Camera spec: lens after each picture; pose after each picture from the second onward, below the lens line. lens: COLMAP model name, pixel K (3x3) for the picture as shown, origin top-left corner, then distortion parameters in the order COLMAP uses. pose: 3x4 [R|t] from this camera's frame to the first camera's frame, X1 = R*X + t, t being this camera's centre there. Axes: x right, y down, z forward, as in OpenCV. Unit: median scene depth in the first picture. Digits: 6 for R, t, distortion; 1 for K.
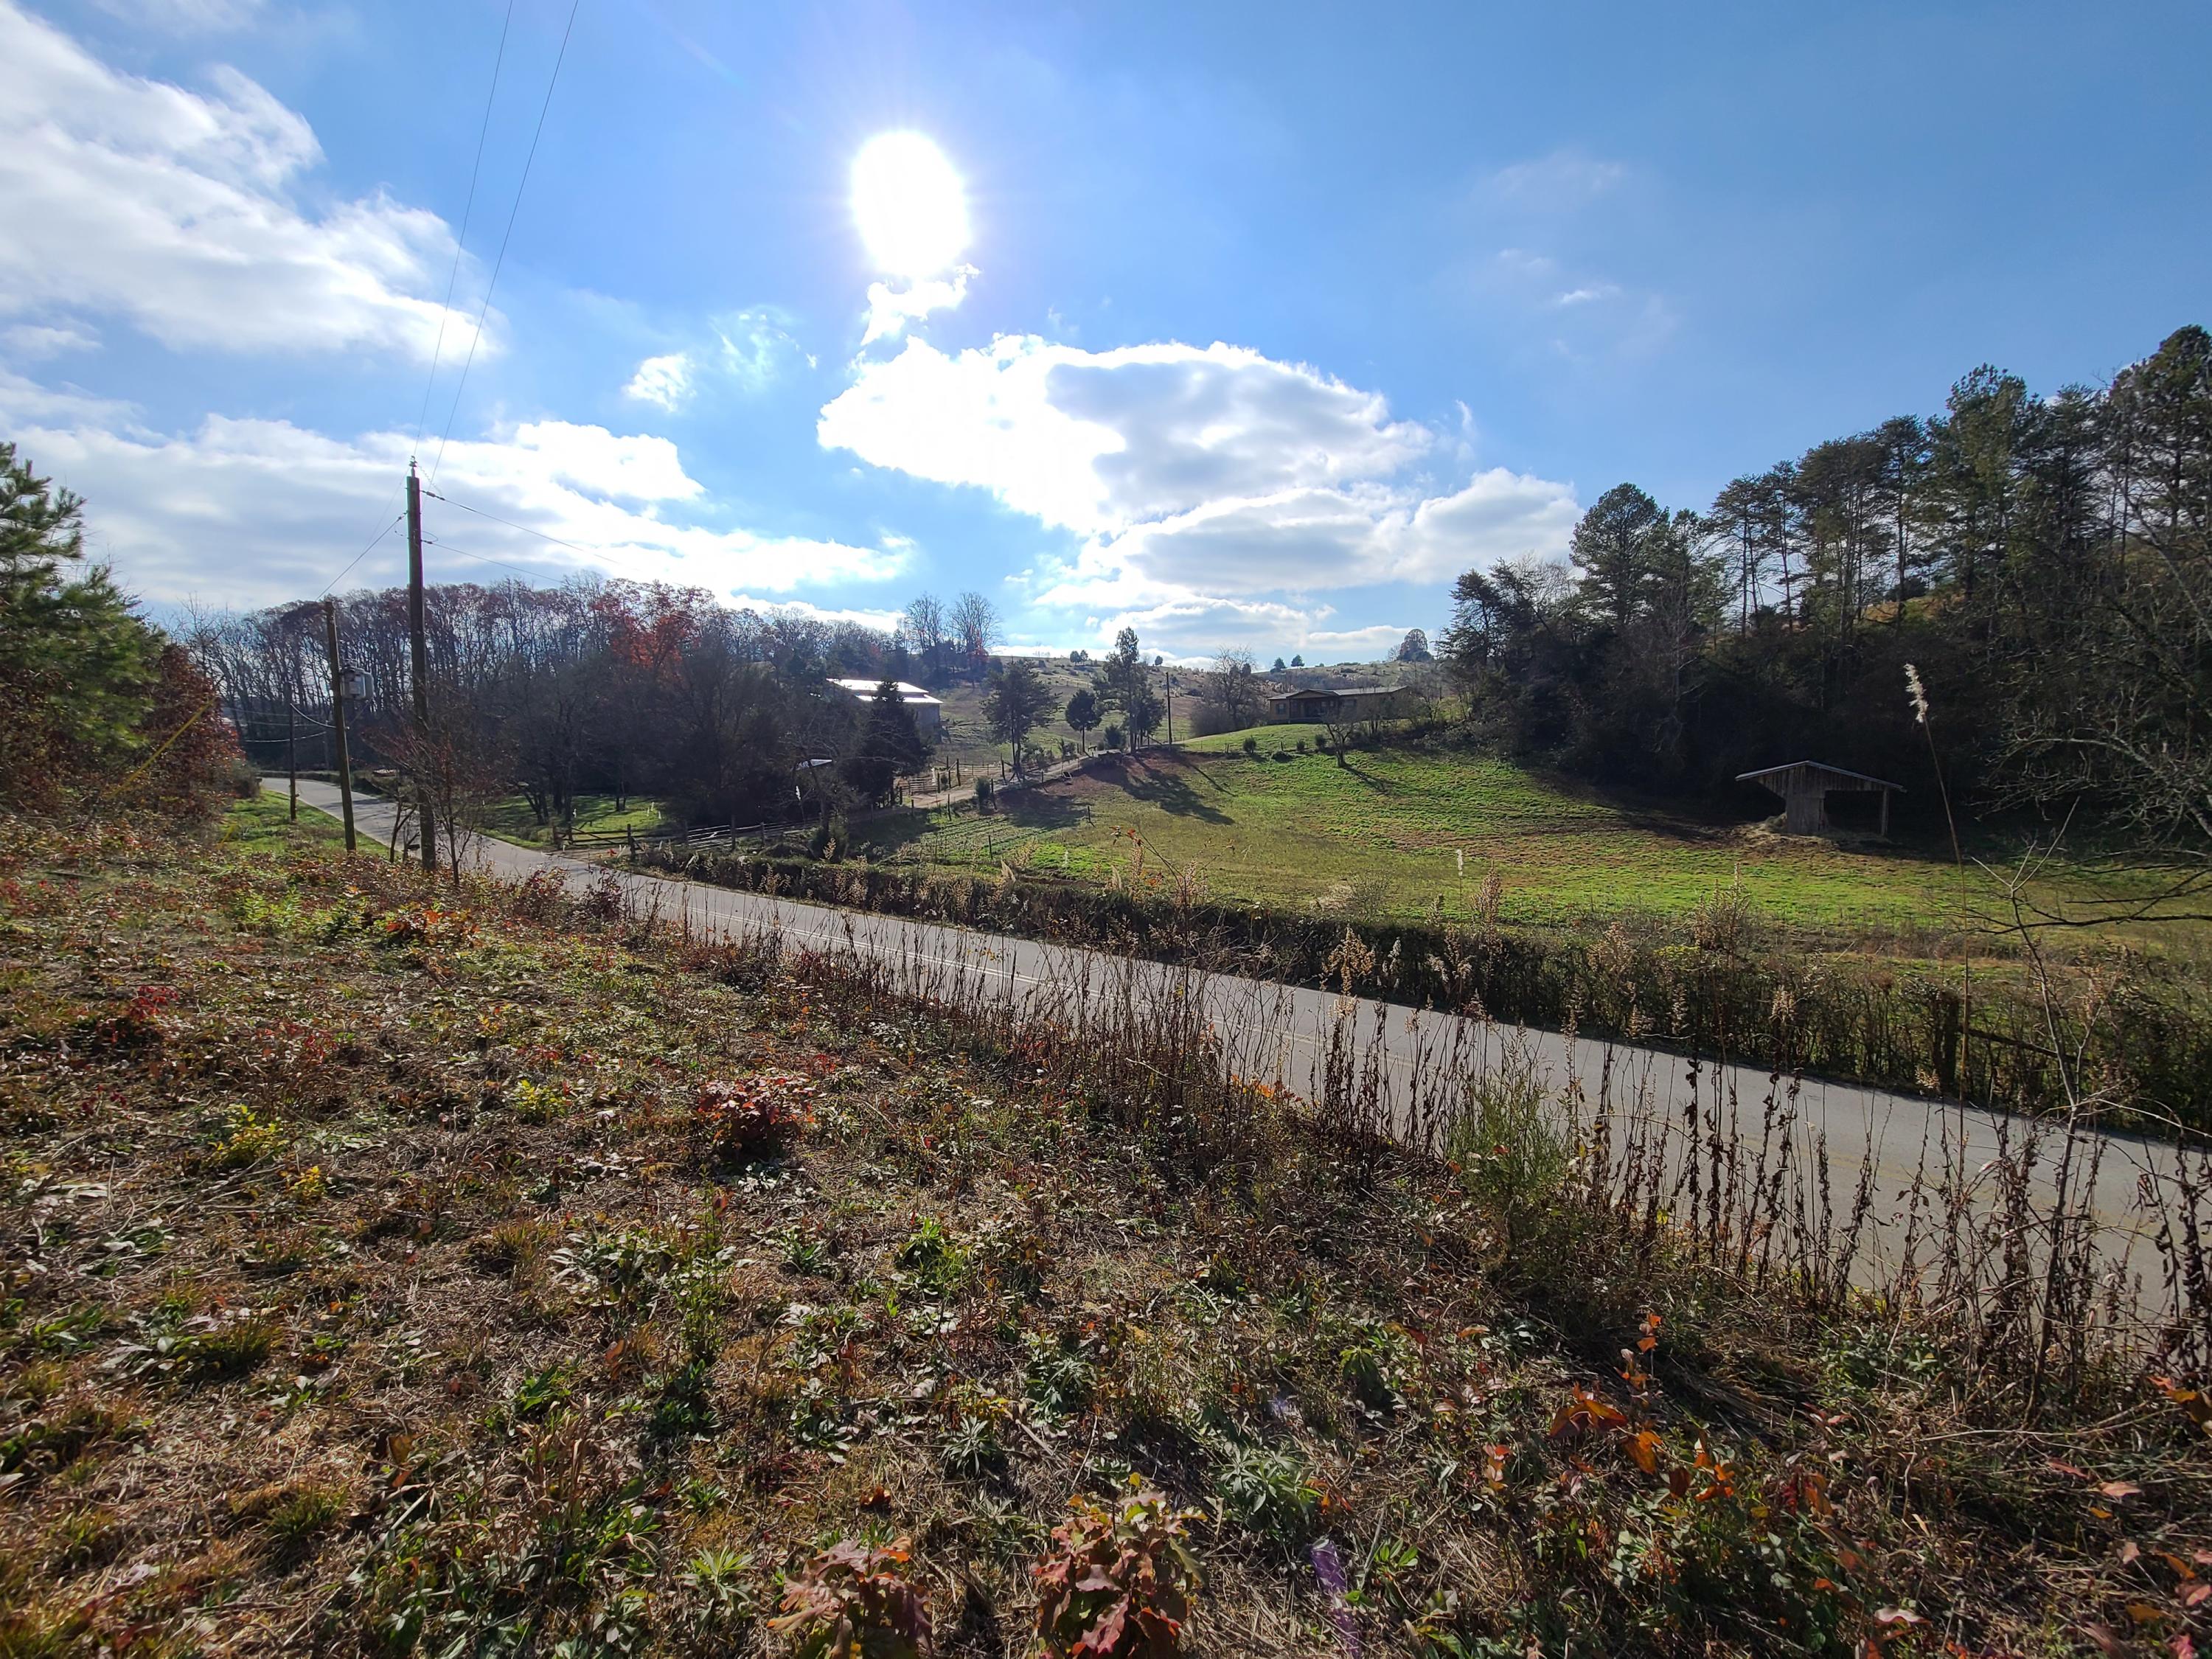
lens RADIAL K [[906.5, 0, 1106.0], [0, 906.5, 829.5], [0, 0, 1]] dist [-0.008234, -0.000078]
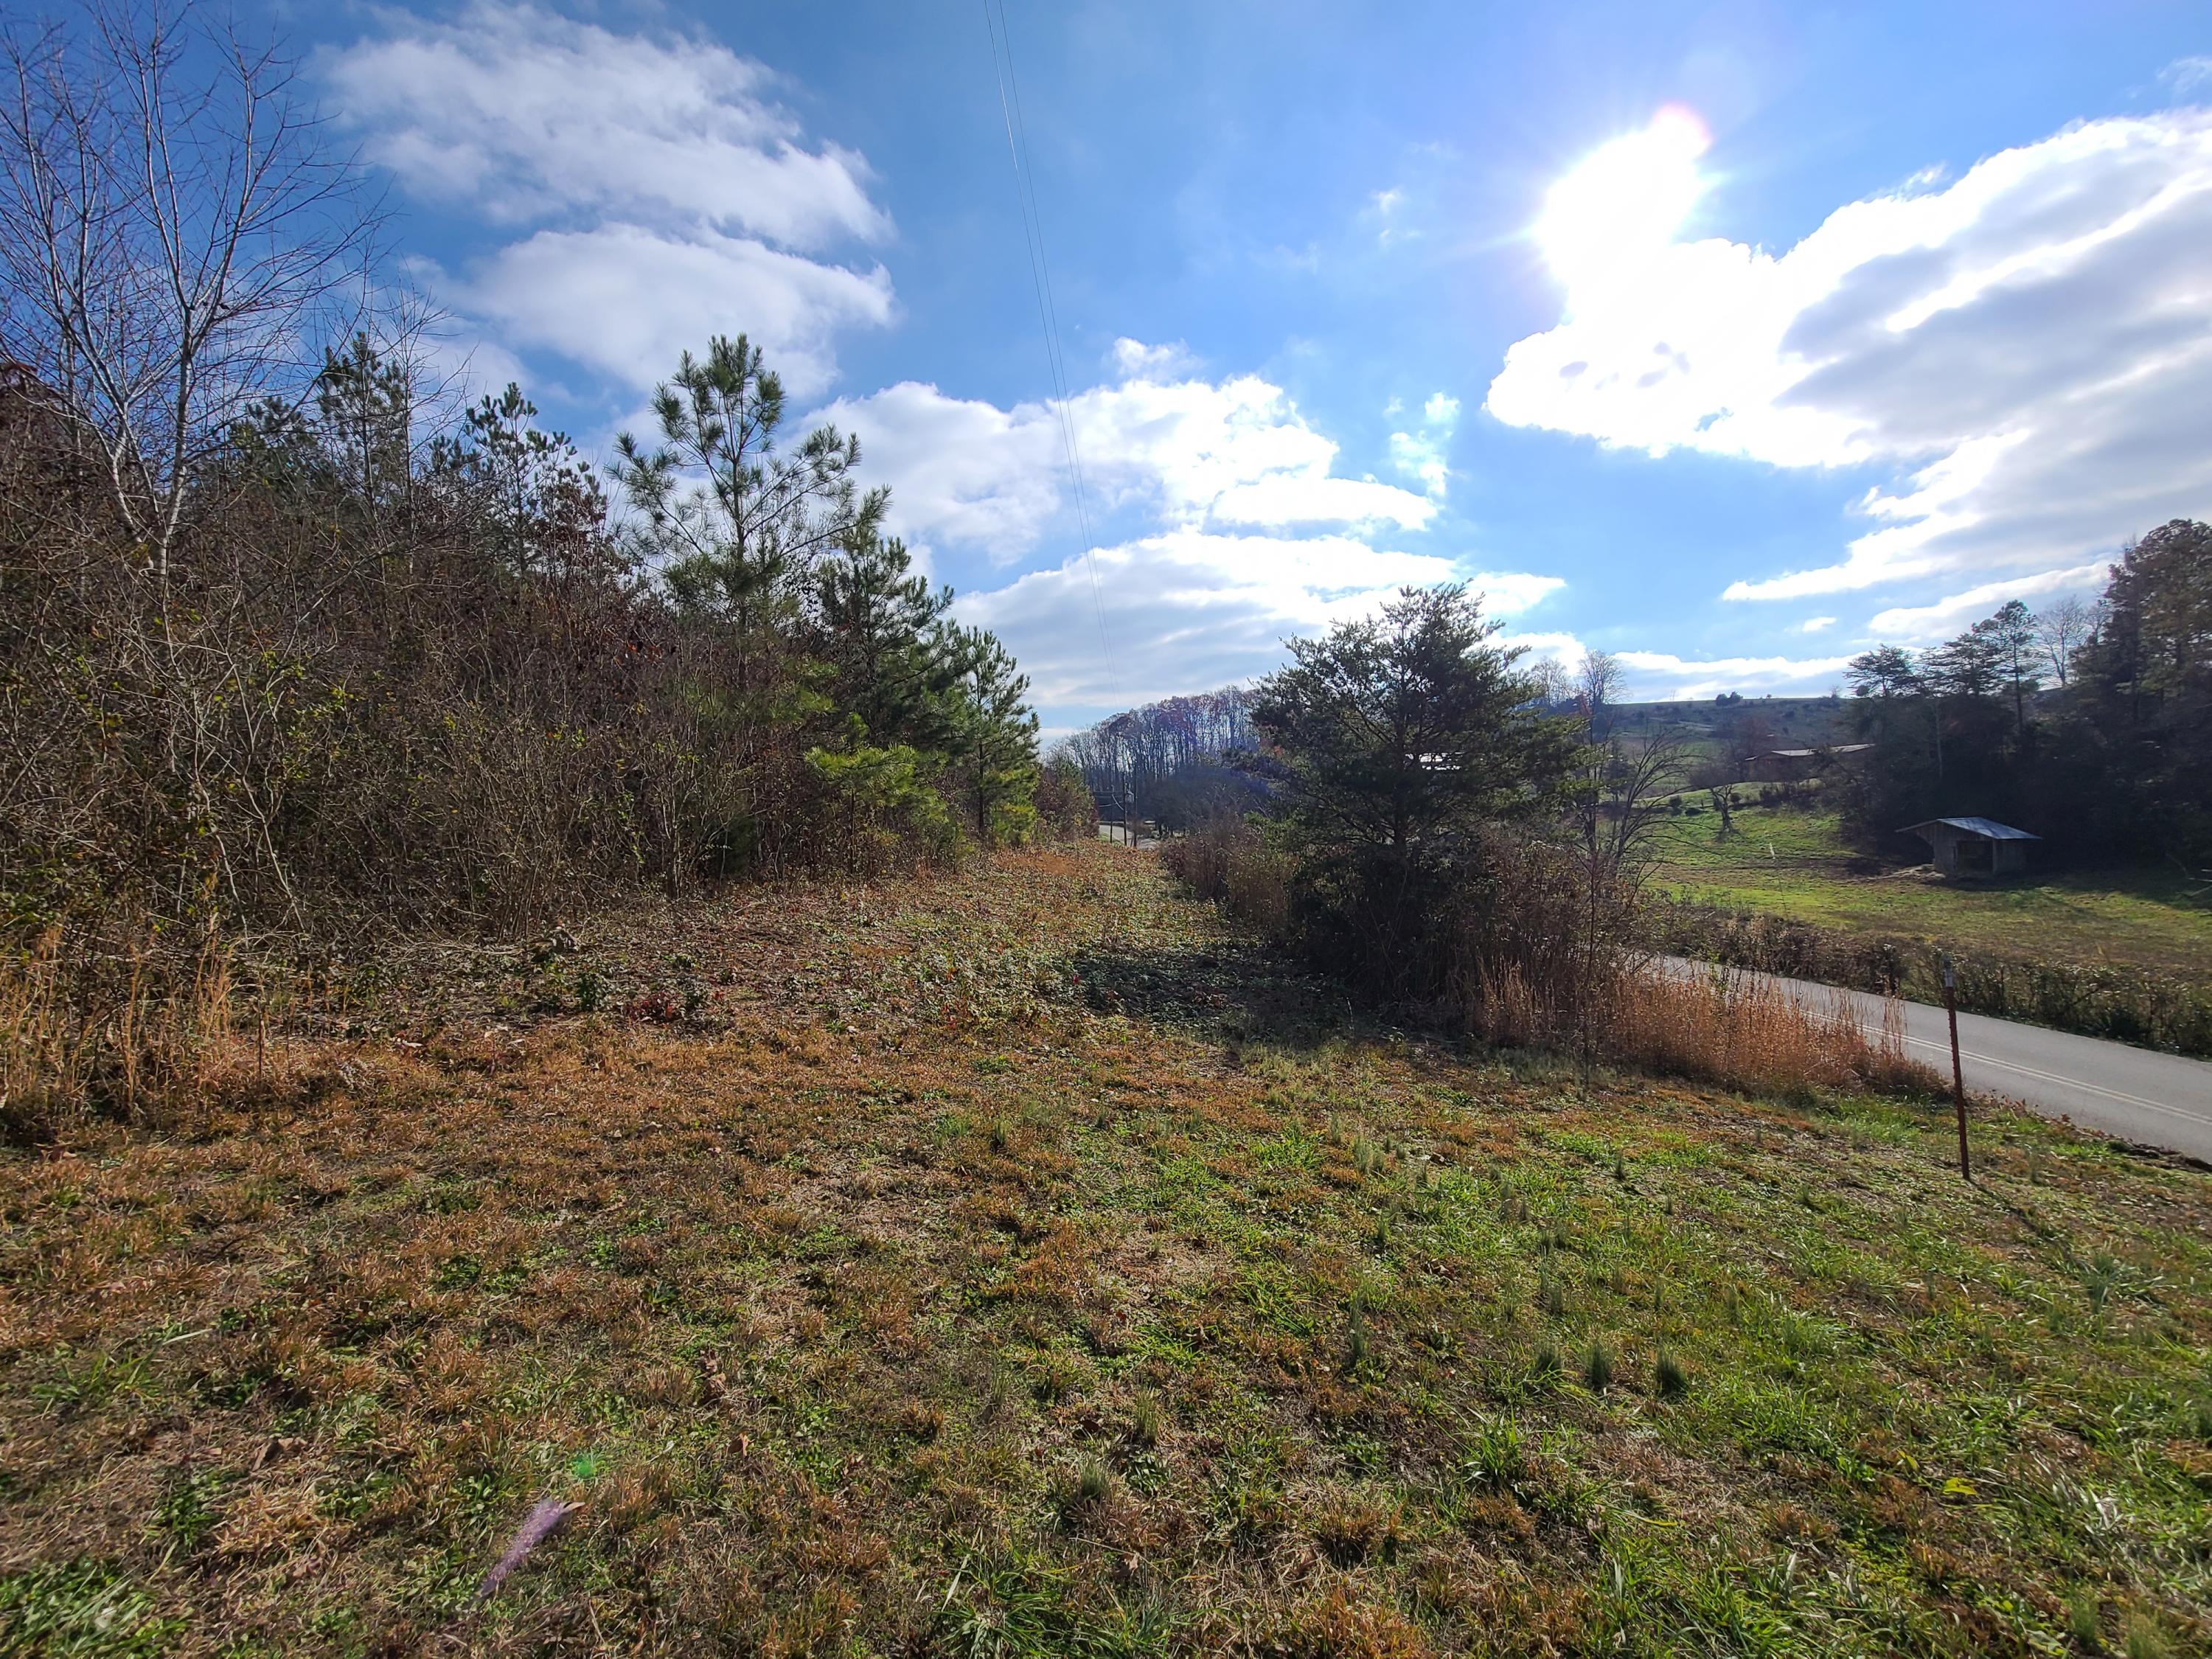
lens RADIAL K [[906.5, 0, 1106.0], [0, 906.5, 829.5], [0, 0, 1]] dist [-0.008234, -0.000078]
pose [[0.740844, 0.006308, -0.671648, 0.376788], [-0.038519, 0.998709, -0.033108, 0.015741], [0.670572, 0.050399, 0.740131, -0.425572]]
